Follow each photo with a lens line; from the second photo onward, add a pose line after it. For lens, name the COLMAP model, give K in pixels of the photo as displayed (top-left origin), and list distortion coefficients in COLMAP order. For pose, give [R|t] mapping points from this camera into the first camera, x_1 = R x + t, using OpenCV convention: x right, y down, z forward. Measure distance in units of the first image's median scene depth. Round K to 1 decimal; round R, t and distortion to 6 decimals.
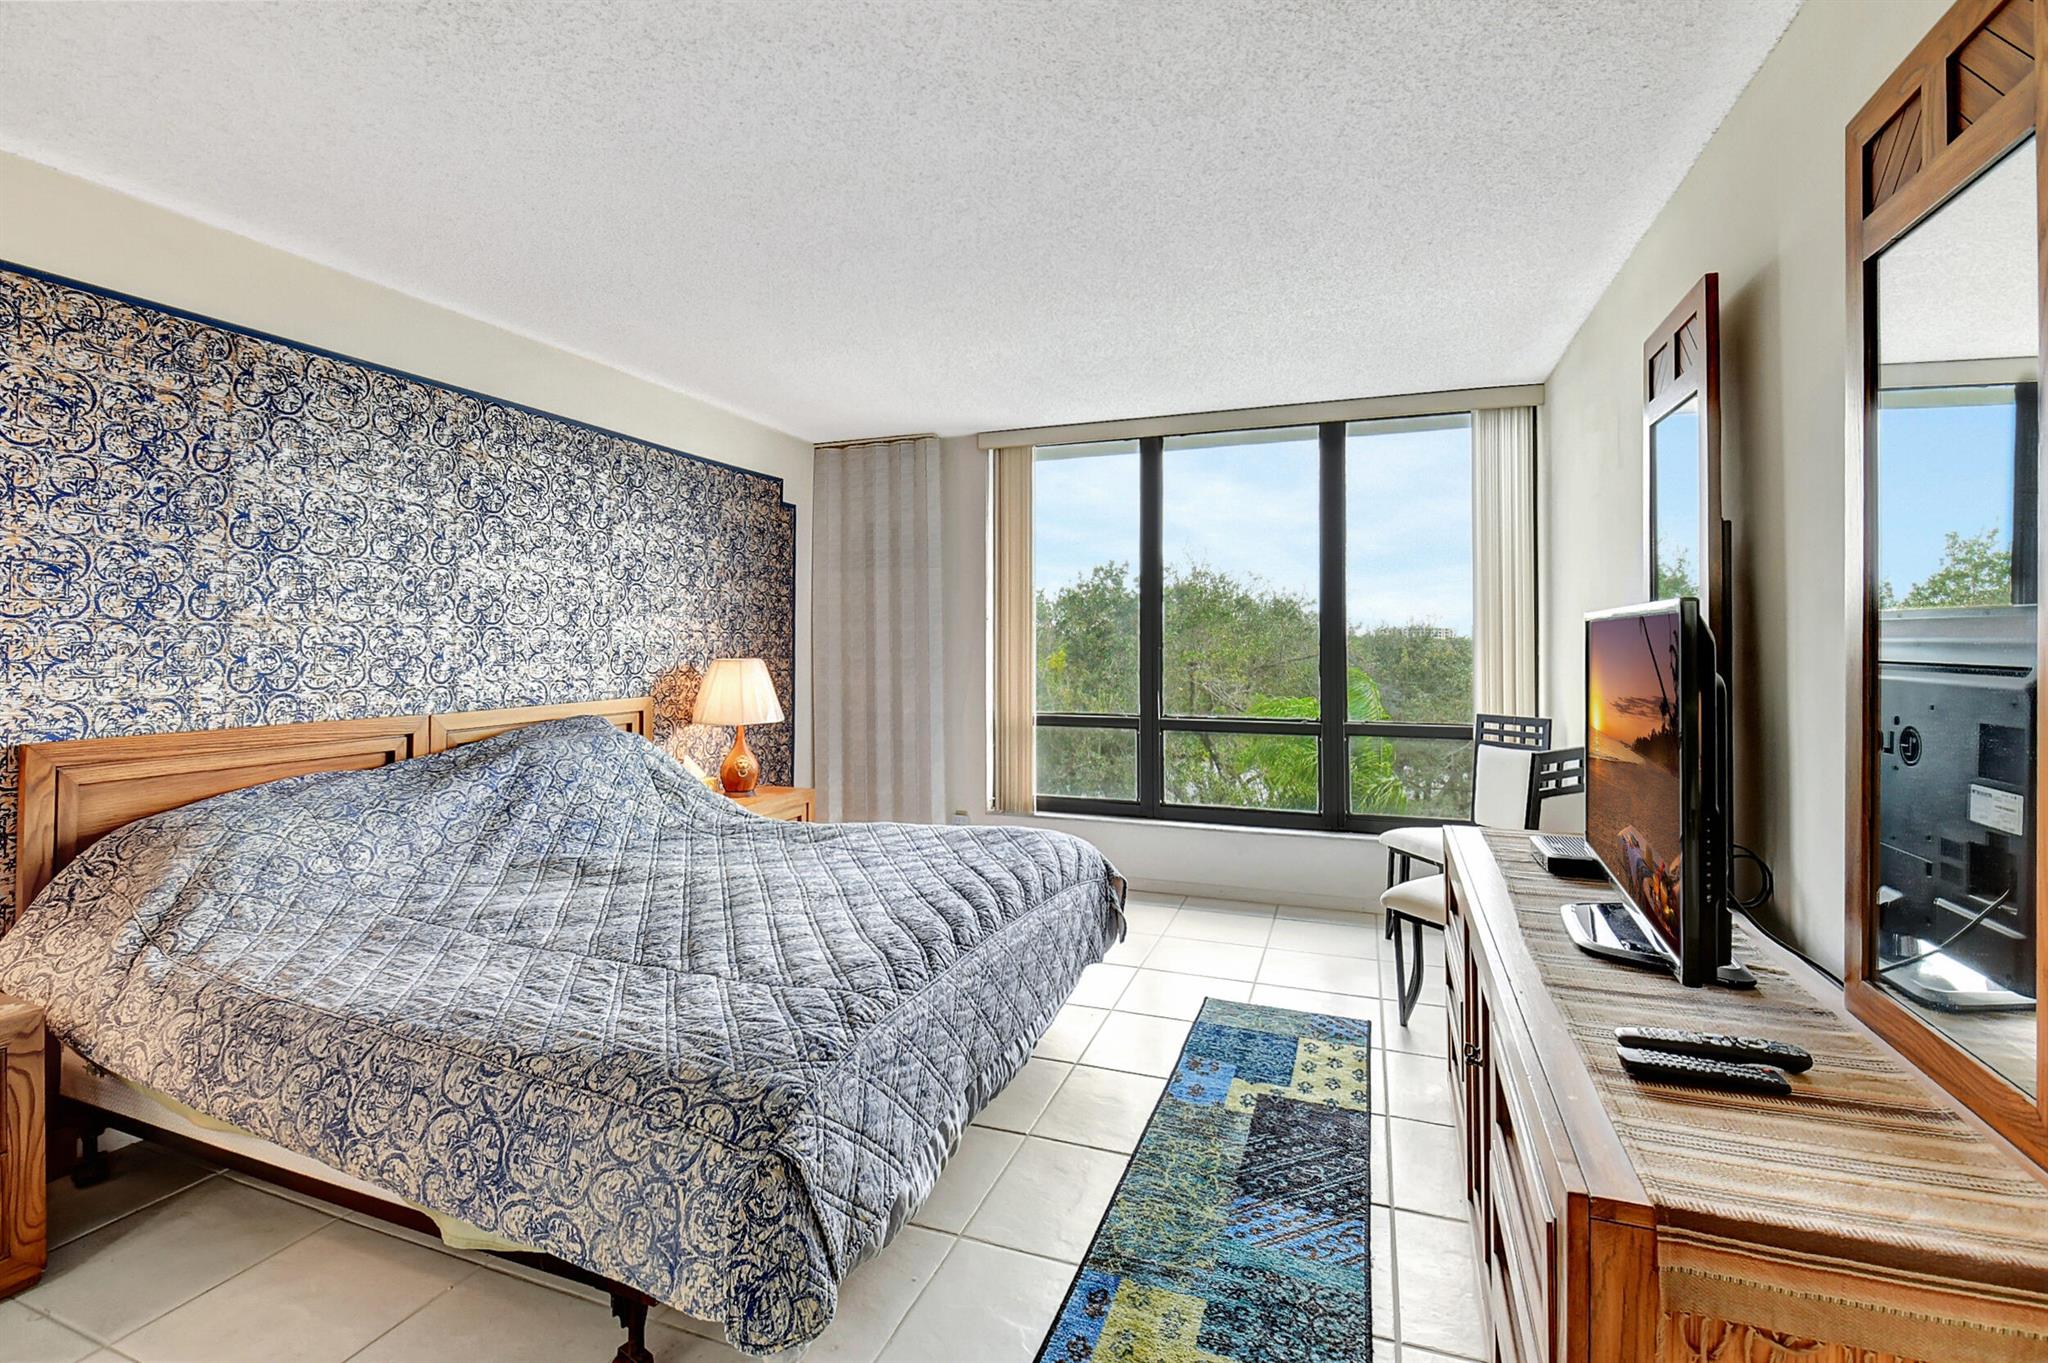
lens RADIAL K [[934.5, 0, 1047.8], [0, 934.5, 642.7], [0, 0, 1]] dist [0.013032, -0.022156]
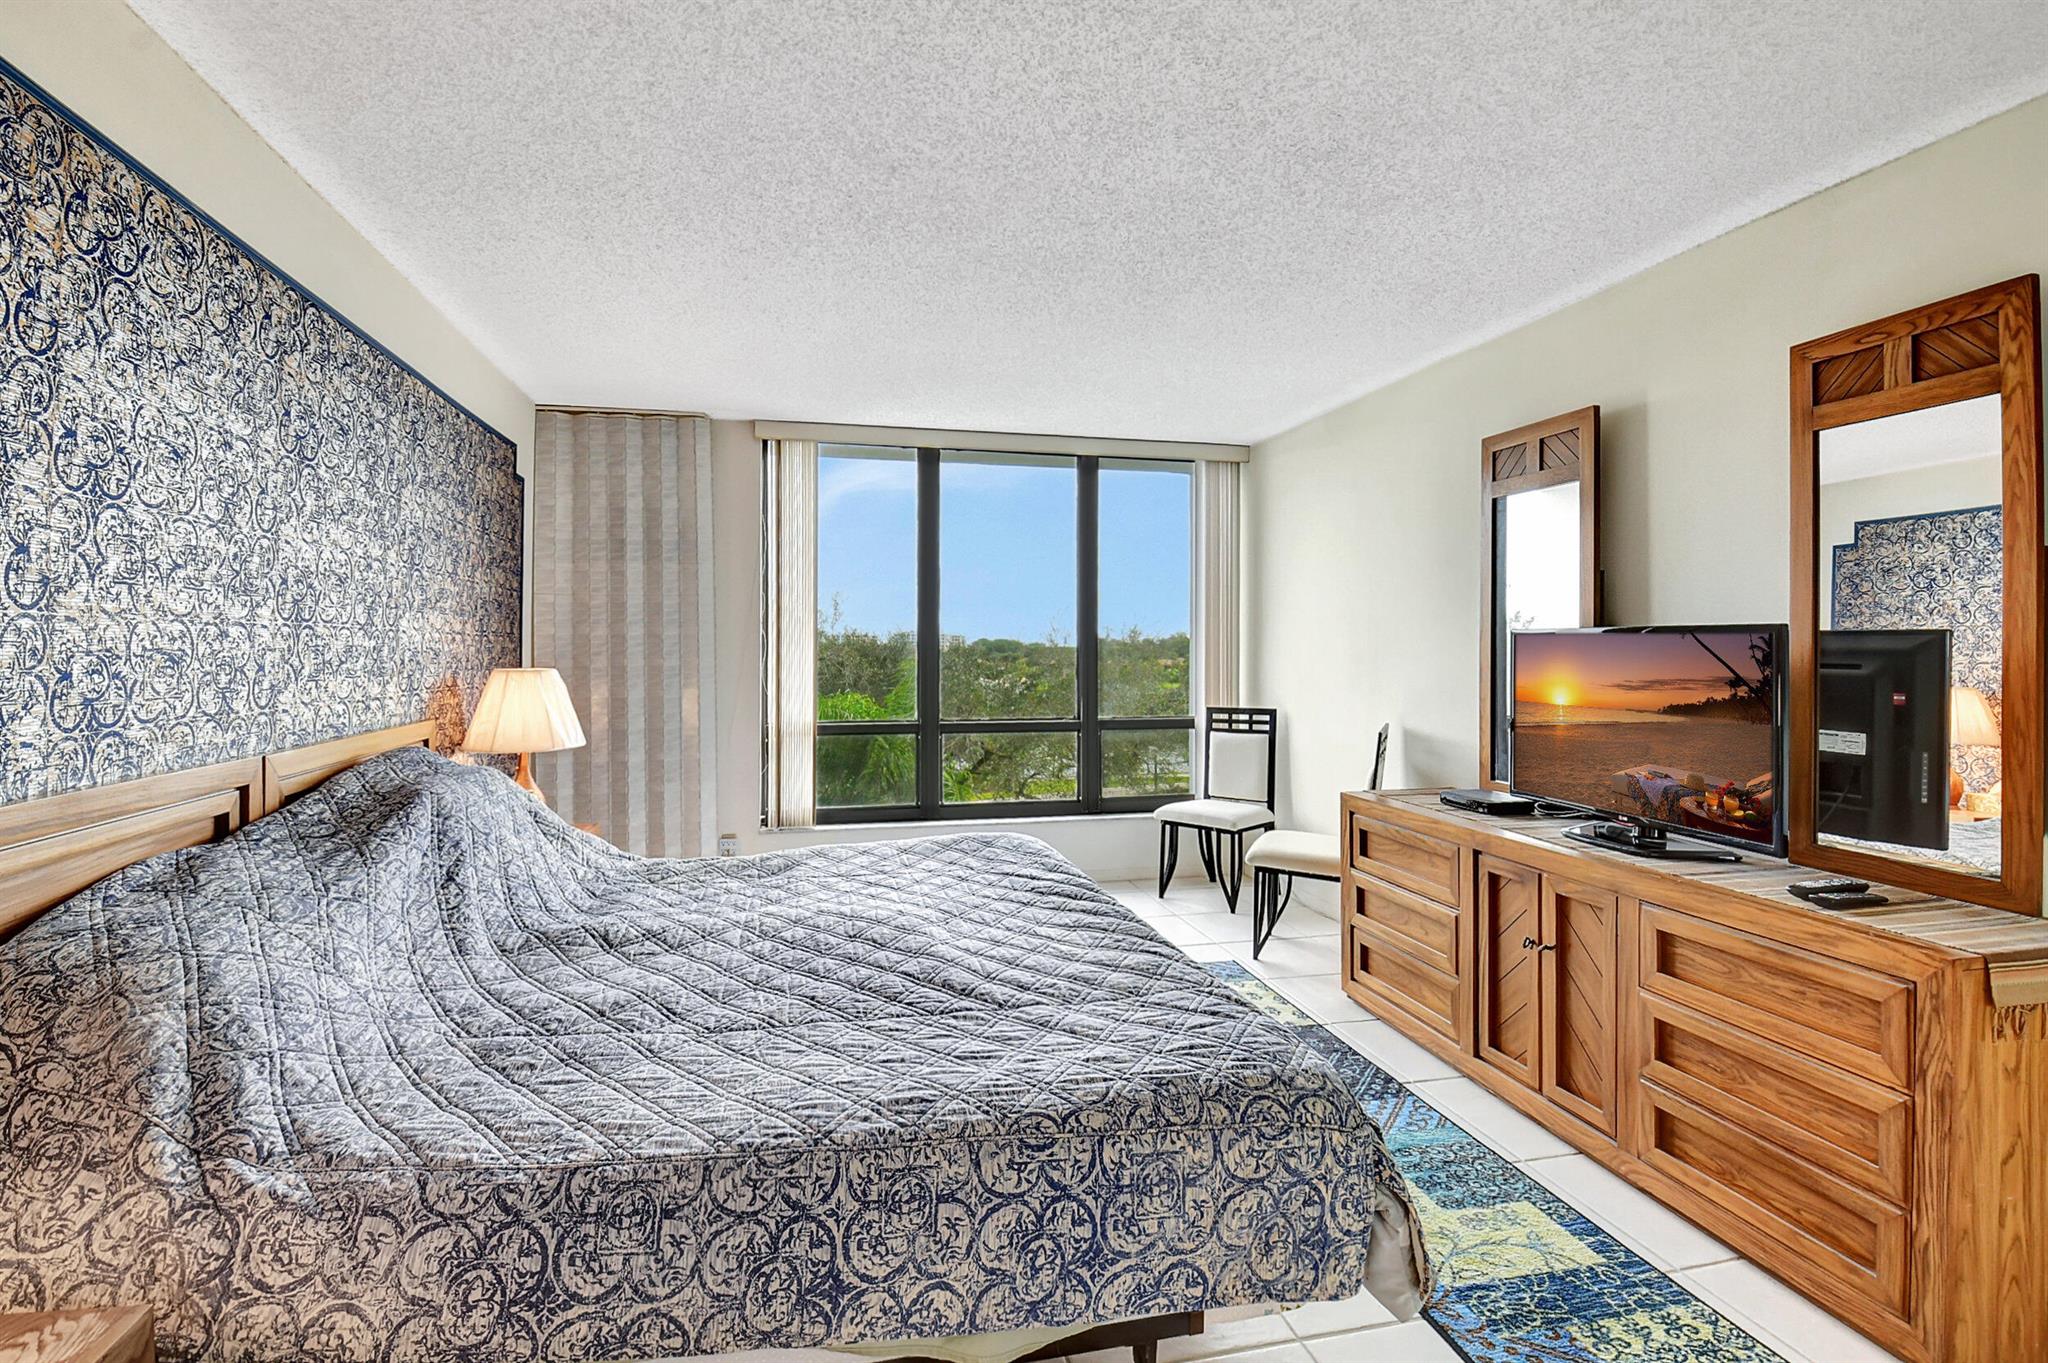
lens RADIAL K [[923.6, 0, 1014.2], [0, 923.6, 653.2], [0, 0, 1]] dist [0.001983, -0.009723]
pose [[0.842573, -0.001510, 0.538580, -0.664617], [-0.001372, 0.999987, 0.004951, -0.000224], [-0.538580, -0.004910, 0.842560, 0.182193]]
